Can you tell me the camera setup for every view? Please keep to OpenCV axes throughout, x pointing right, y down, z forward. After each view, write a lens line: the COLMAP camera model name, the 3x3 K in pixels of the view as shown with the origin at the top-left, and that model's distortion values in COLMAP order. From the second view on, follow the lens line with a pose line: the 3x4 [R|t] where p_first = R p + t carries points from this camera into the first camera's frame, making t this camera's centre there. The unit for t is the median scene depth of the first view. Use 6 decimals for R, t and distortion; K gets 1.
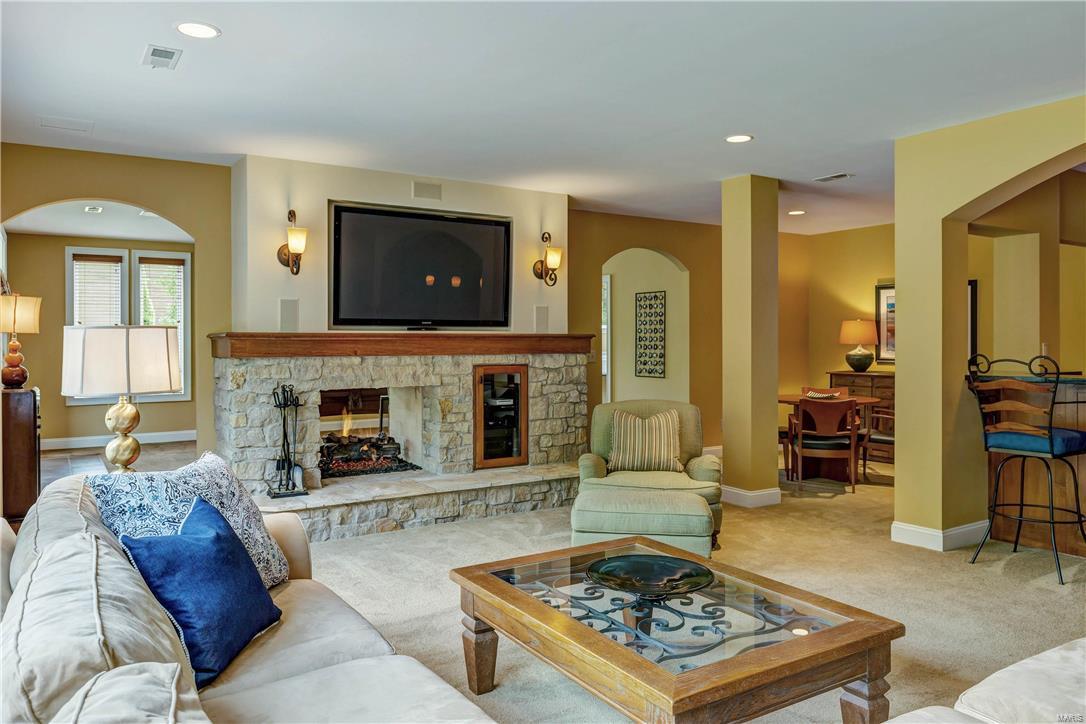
lens RADIAL K [[777.8, 0, 545.4], [0, 777.8, 350.8], [0, 0, 1]] dist [-0.004294, -0.000255]
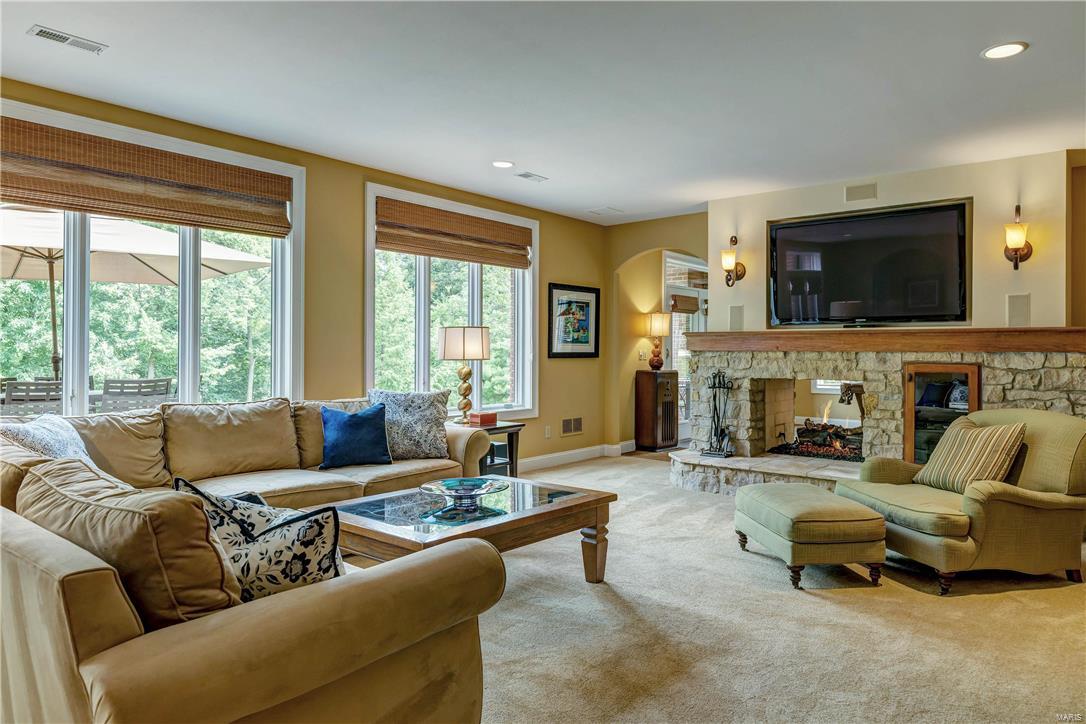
lens RADIAL K [[709.5, 0, 541.7], [0, 709.5, 352.4], [0, 0, 1]] dist [0.005629, -0.005372]
pose [[0.291855, 0.006401, -0.956441, 0.630878], [-0.017814, 0.999841, 0.001256, 0.013374], [0.956297, 0.016671, 0.291923, 0.320815]]
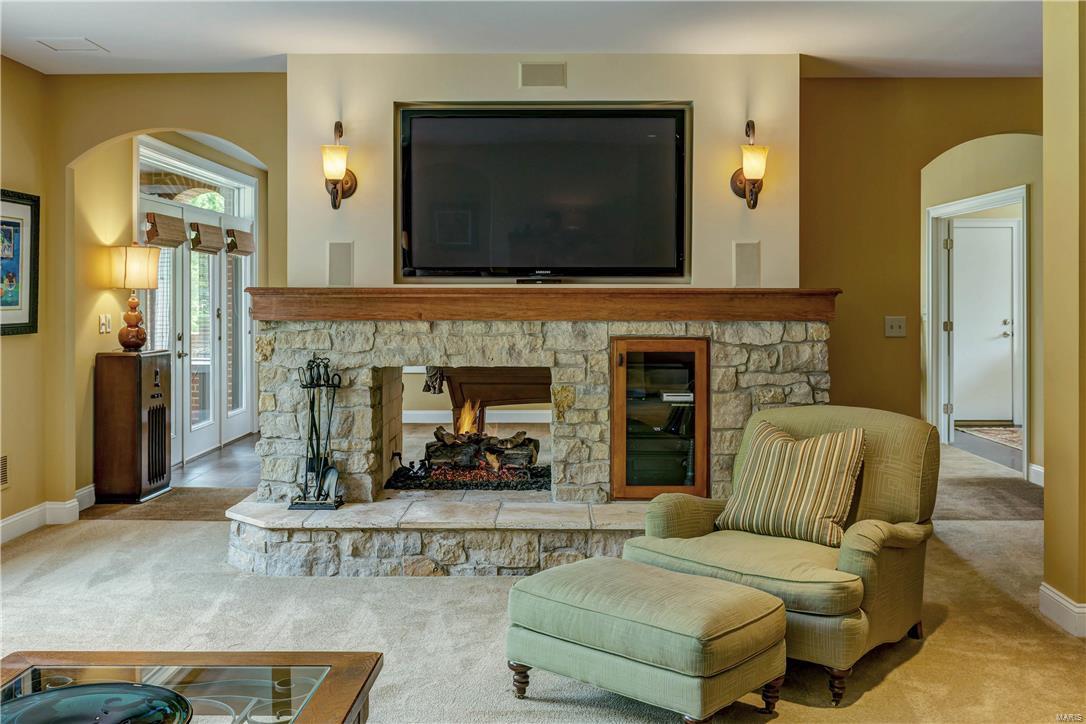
lens RADIAL K [[1061.7, 0, 548.8], [0, 1061.7, 301.4], [0, 0, 1]] dist [0.007672, 0.000000]
pose [[0.832976, 0.005412, -0.553283, 0.359645], [-0.010307, 0.999930, -0.005738, -0.005709], [0.553214, 0.010482, 0.832973, 0.242325]]
